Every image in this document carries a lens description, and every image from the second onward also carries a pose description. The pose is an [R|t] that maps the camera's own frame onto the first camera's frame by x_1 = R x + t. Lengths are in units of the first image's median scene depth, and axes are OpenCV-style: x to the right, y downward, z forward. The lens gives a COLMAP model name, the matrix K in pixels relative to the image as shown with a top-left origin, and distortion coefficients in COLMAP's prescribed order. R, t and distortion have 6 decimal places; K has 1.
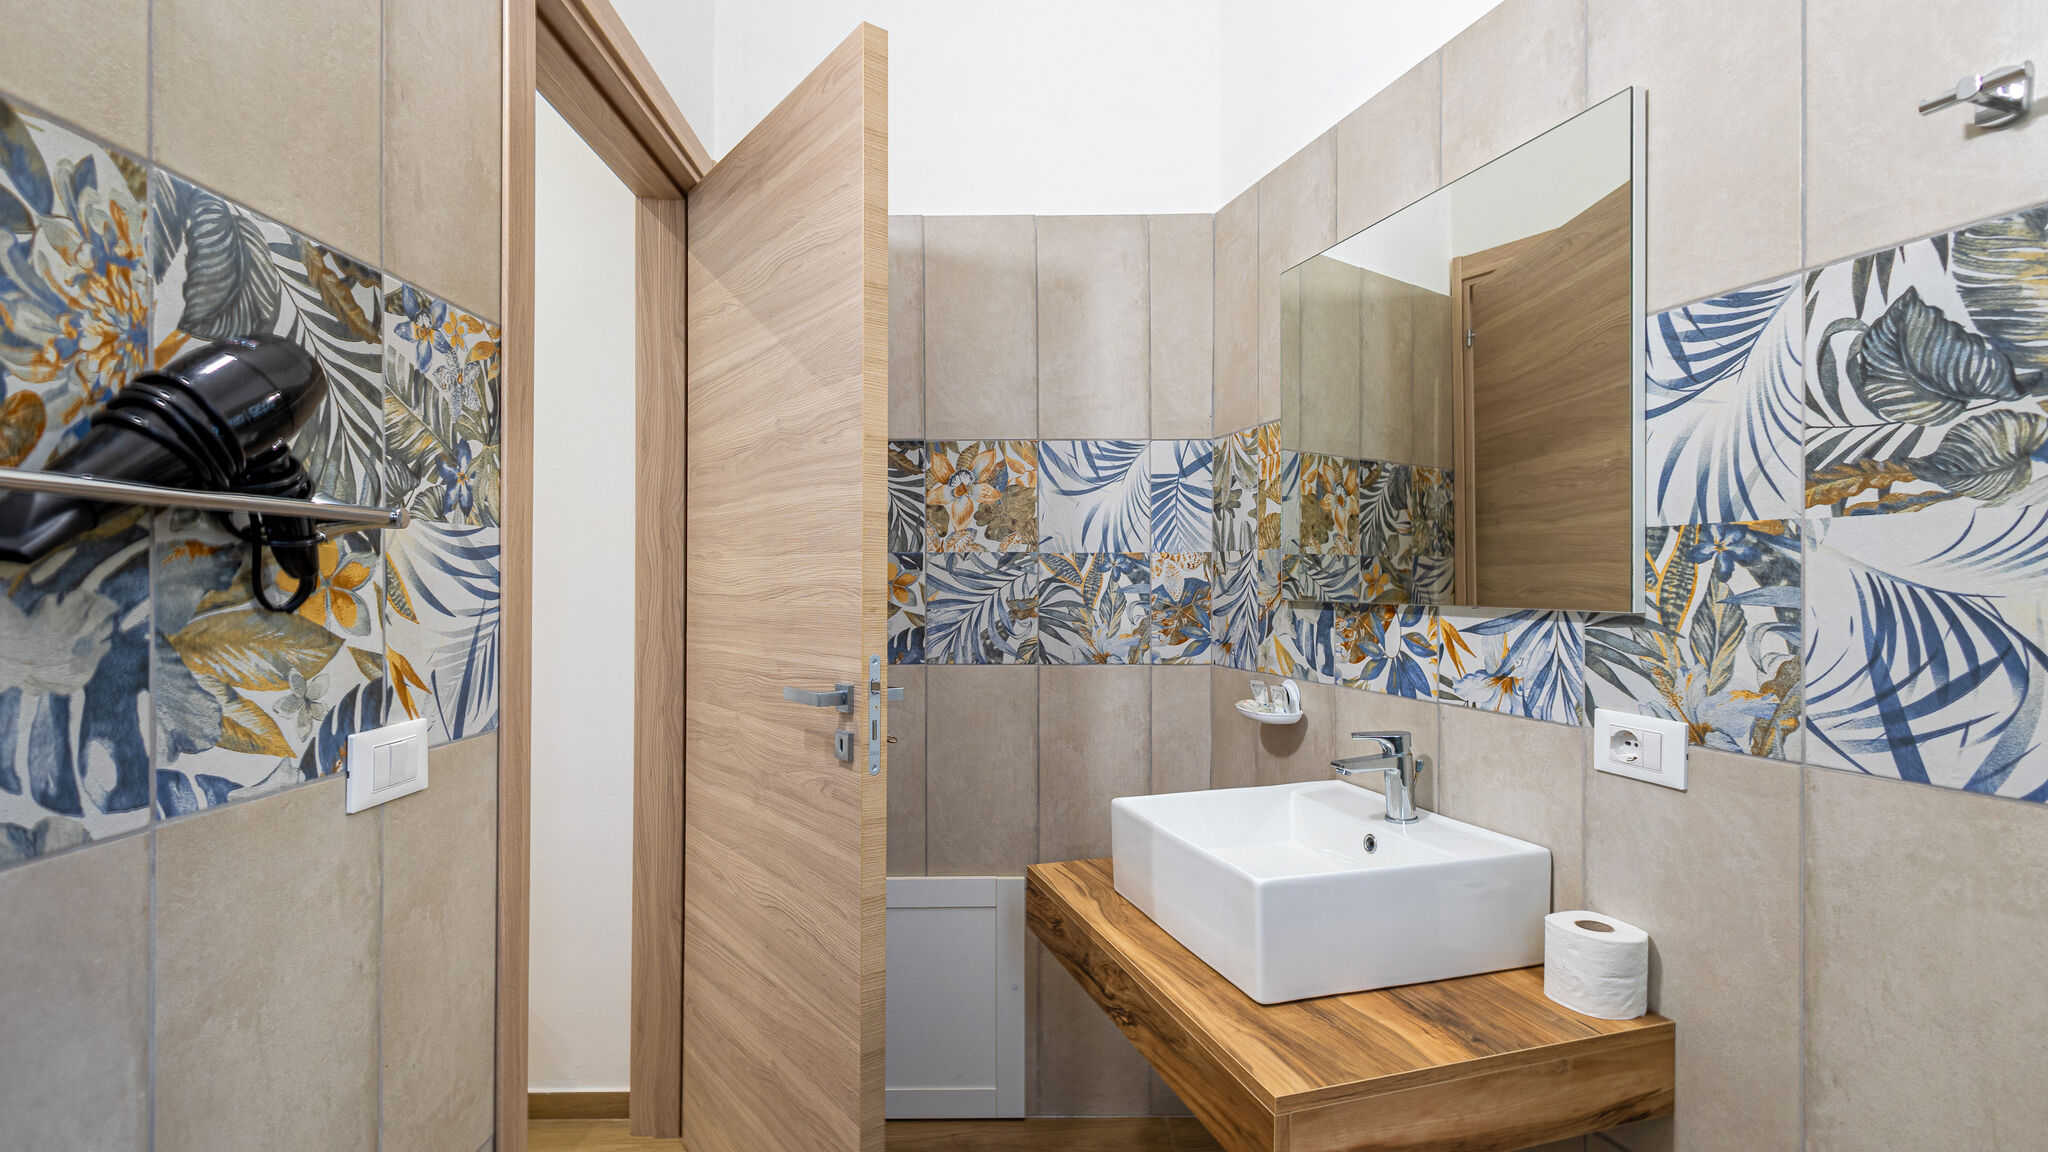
lens RADIAL K [[941.9, 0, 1030.3], [0, 941.9, 584.9], [0, 0, 1]] dist [0.021874, -0.000446]
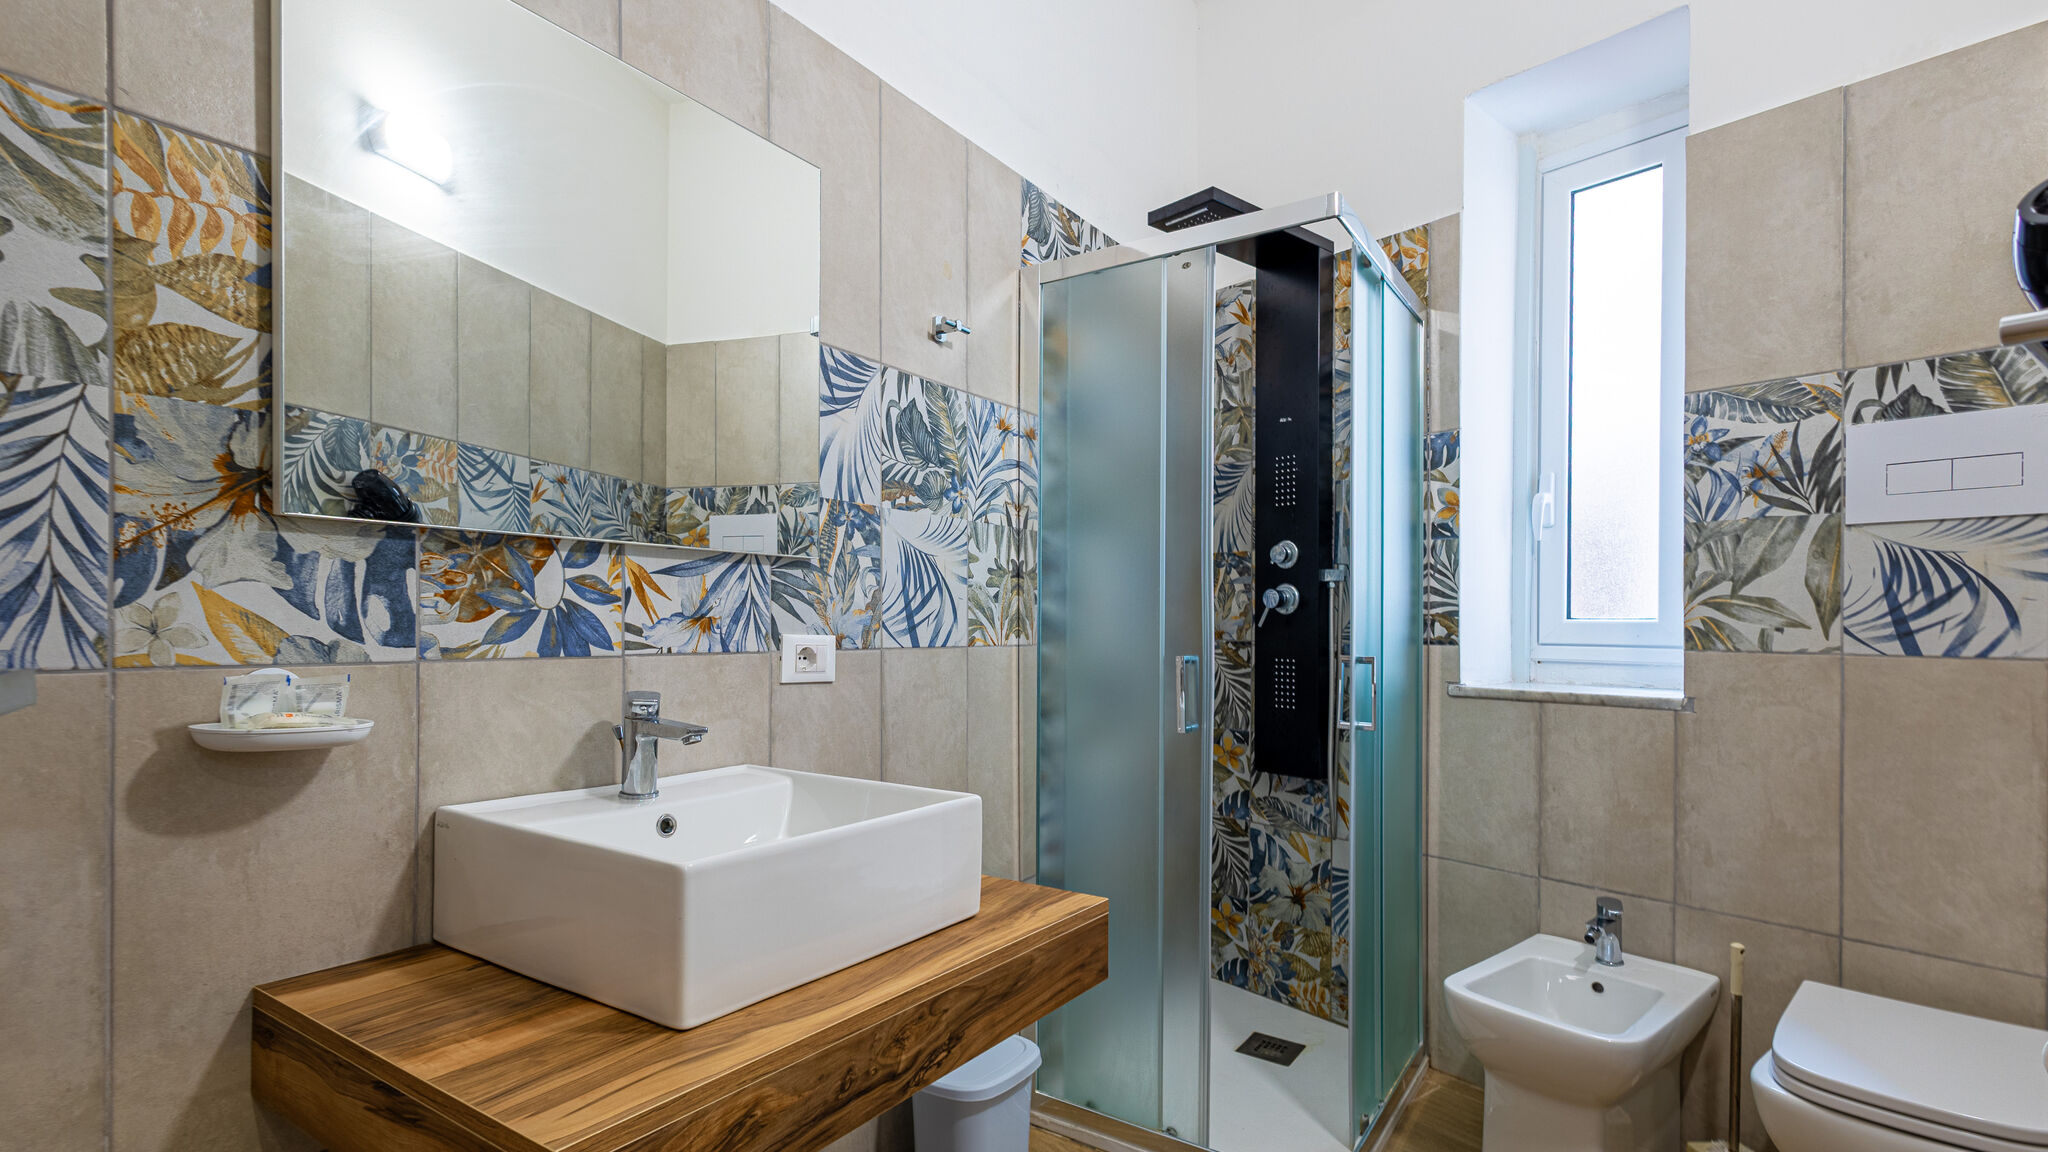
lens RADIAL K [[970.9, 0, 1010.7], [0, 970.9, 623.7], [0, 0, 1]] dist [0.015276, -0.002173]
pose [[-0.595178, -0.004727, 0.803580, -0.728776], [-0.004325, 0.999987, 0.002678, 0.133242], [-0.803582, -0.001882, -0.595191, 1.819837]]
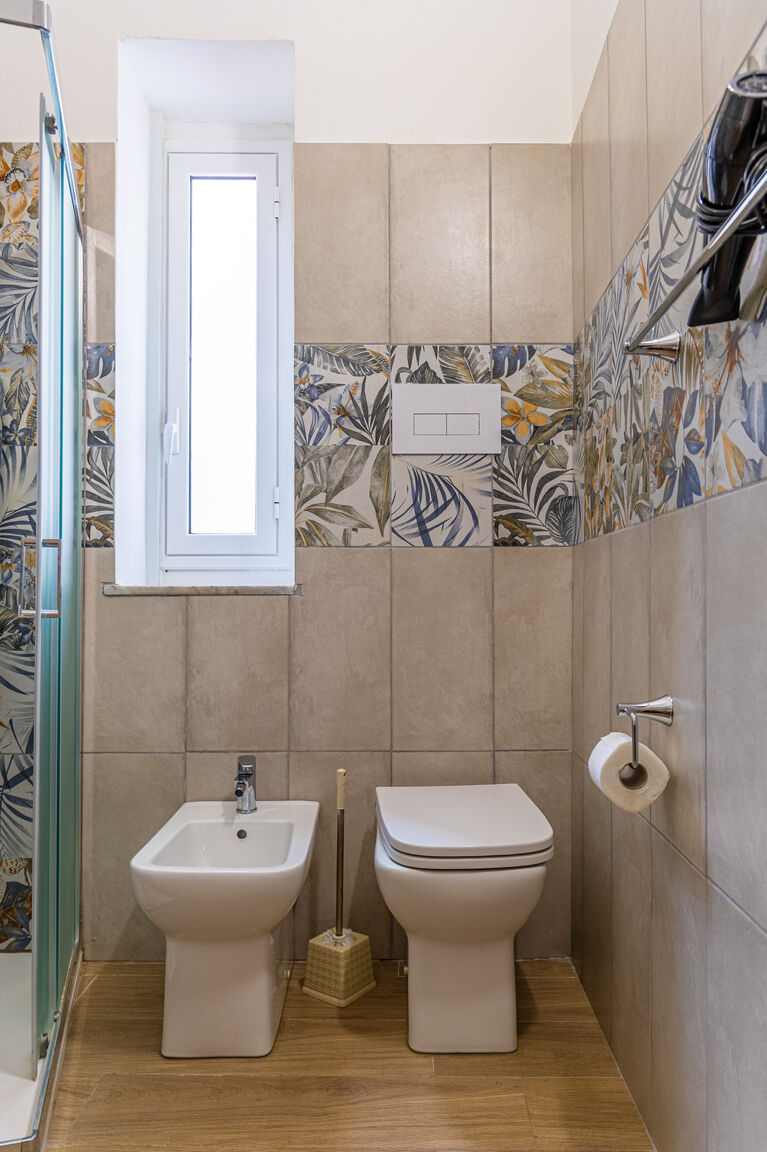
lens RADIAL K [[790.4, 0, 384.9], [0, 790.4, 579.5], [0, 0, 1]] dist [0.008543, 0.001671]
pose [[-0.999065, 0.004493, 0.042989, -0.282831], [0.003305, 0.999612, -0.027659, 0.318677], [-0.043097, -0.027491, -0.998693, 1.550820]]
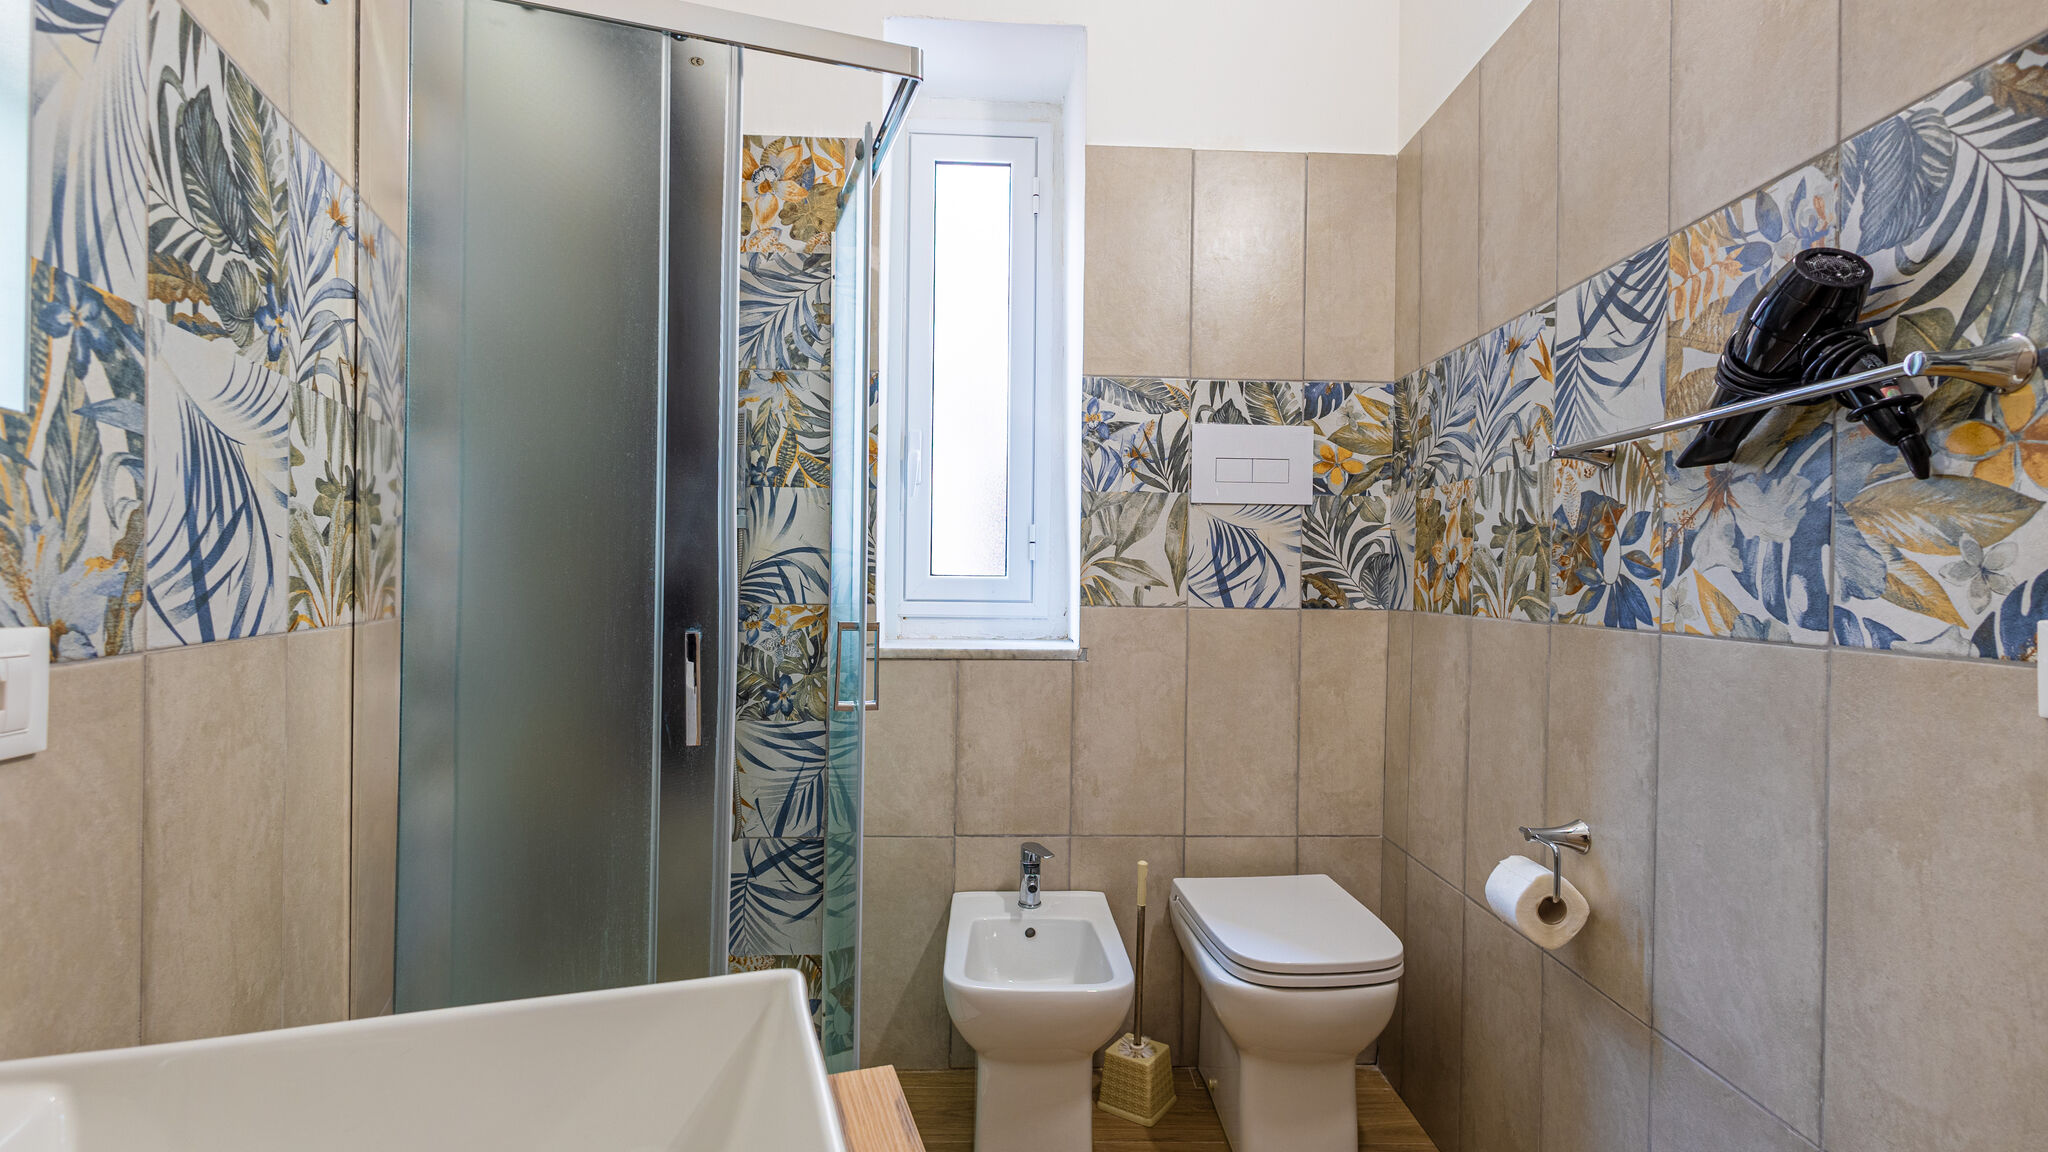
lens RADIAL K [[946.1, 0, 1020.6], [0, 946.1, 572.4], [0, 0, 1]] dist [0.011306, -0.001162]
pose [[-0.999934, -0.011049, 0.003293, 0.141998], [-0.011060, 0.999934, -0.003142, 0.119796], [-0.003258, -0.003178, -0.999990, 1.683073]]
